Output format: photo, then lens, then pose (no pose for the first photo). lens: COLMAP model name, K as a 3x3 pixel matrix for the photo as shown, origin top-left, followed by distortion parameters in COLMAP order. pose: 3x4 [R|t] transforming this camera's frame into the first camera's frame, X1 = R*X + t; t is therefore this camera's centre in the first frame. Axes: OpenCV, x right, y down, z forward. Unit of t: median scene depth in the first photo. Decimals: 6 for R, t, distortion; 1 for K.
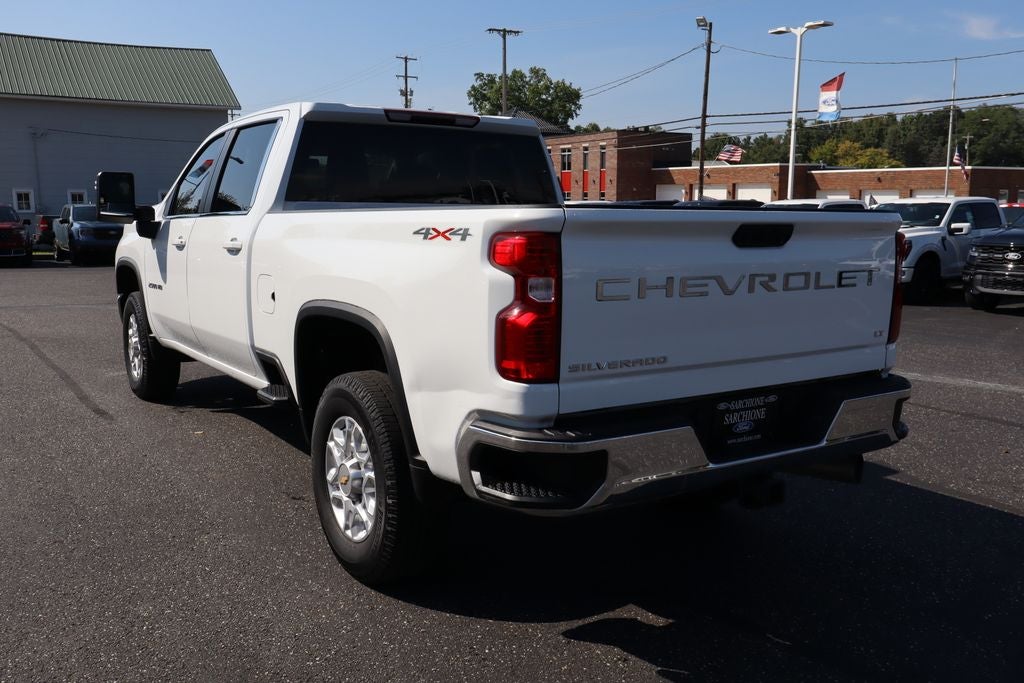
lens RADIAL K [[826.8, 0, 483.2], [0, 826.8, 320.8], [0, 0, 1]] dist [0.042867, -0.000112]
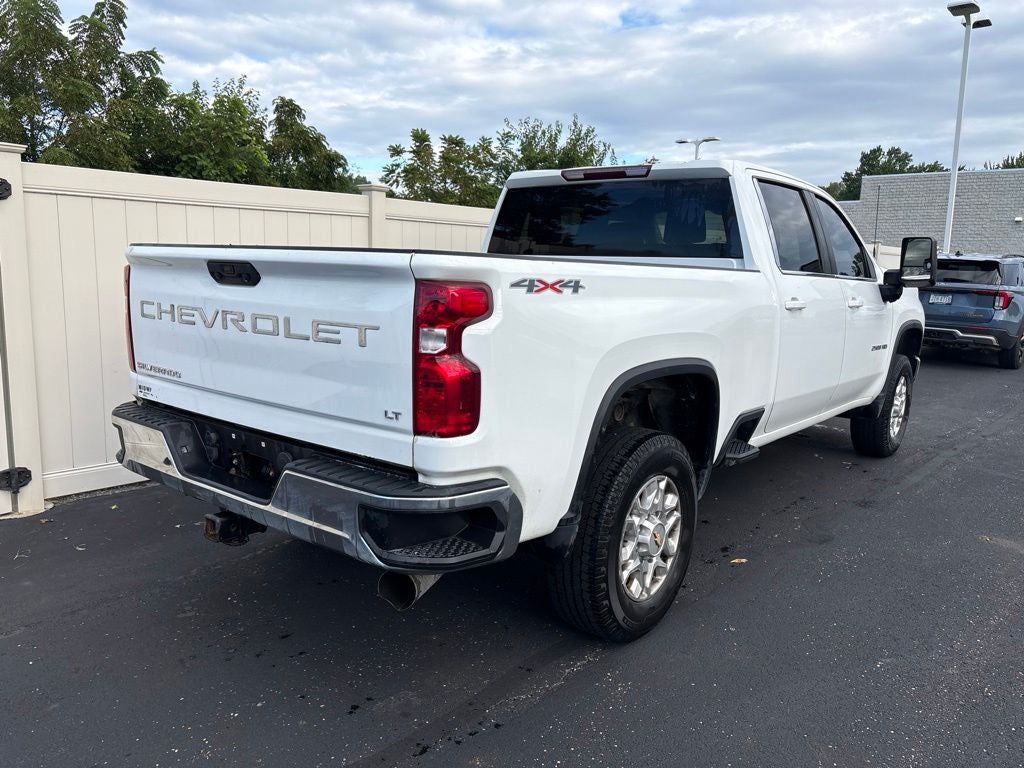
lens RADIAL K [[773.4, 0, 508.1], [0, 773.4, 371.5], [0, 0, 1]] dist [0.018496, -0.003047]
pose [[0.341551, 0.126349, -0.931332, 1.315742], [-0.147131, 0.985893, 0.079793, -0.107484], [0.928275, 0.109774, 0.355323, 0.962982]]
